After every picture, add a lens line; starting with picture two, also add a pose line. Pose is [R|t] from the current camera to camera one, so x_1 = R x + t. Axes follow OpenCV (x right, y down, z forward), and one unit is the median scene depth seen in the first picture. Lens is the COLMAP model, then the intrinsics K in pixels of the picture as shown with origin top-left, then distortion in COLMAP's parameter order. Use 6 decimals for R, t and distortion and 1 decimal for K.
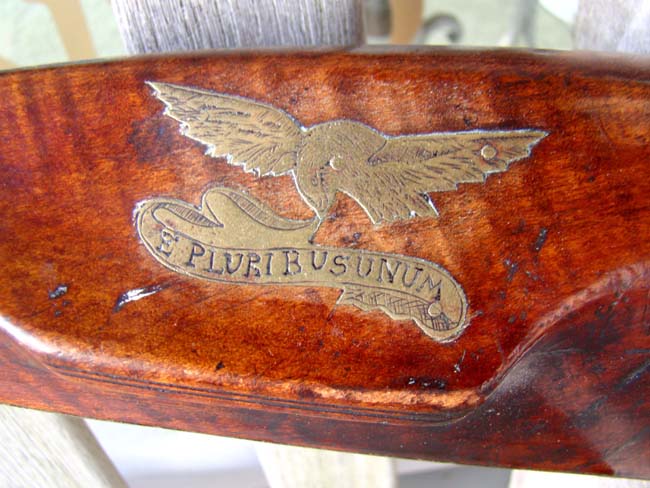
lens RADIAL K [[557.4, 0, 325.0], [0, 557.4, 244.0], [0, 0, 1]] dist [-0.161651, 0.005180]
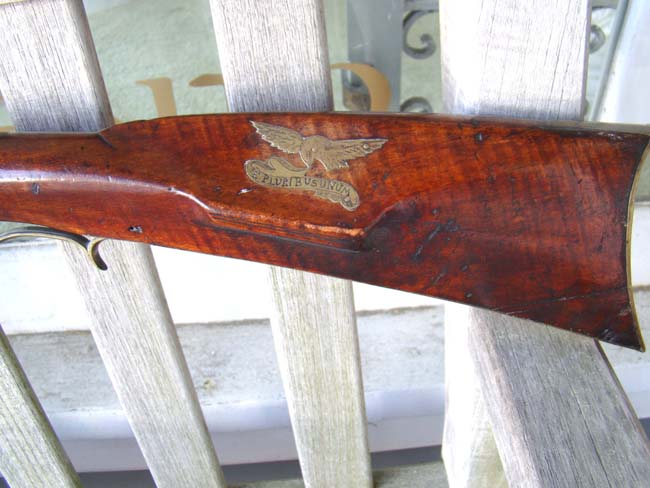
lens RADIAL K [[557.4, 0, 325.0], [0, 557.4, 244.0], [0, 0, 1]] dist [-0.161651, 0.005180]
pose [[0.999534, 0.024145, -0.018654, 0.142925], [-0.026197, 0.992549, -0.118995, 0.703819], [0.015641, 0.119428, 0.992720, -1.871907]]
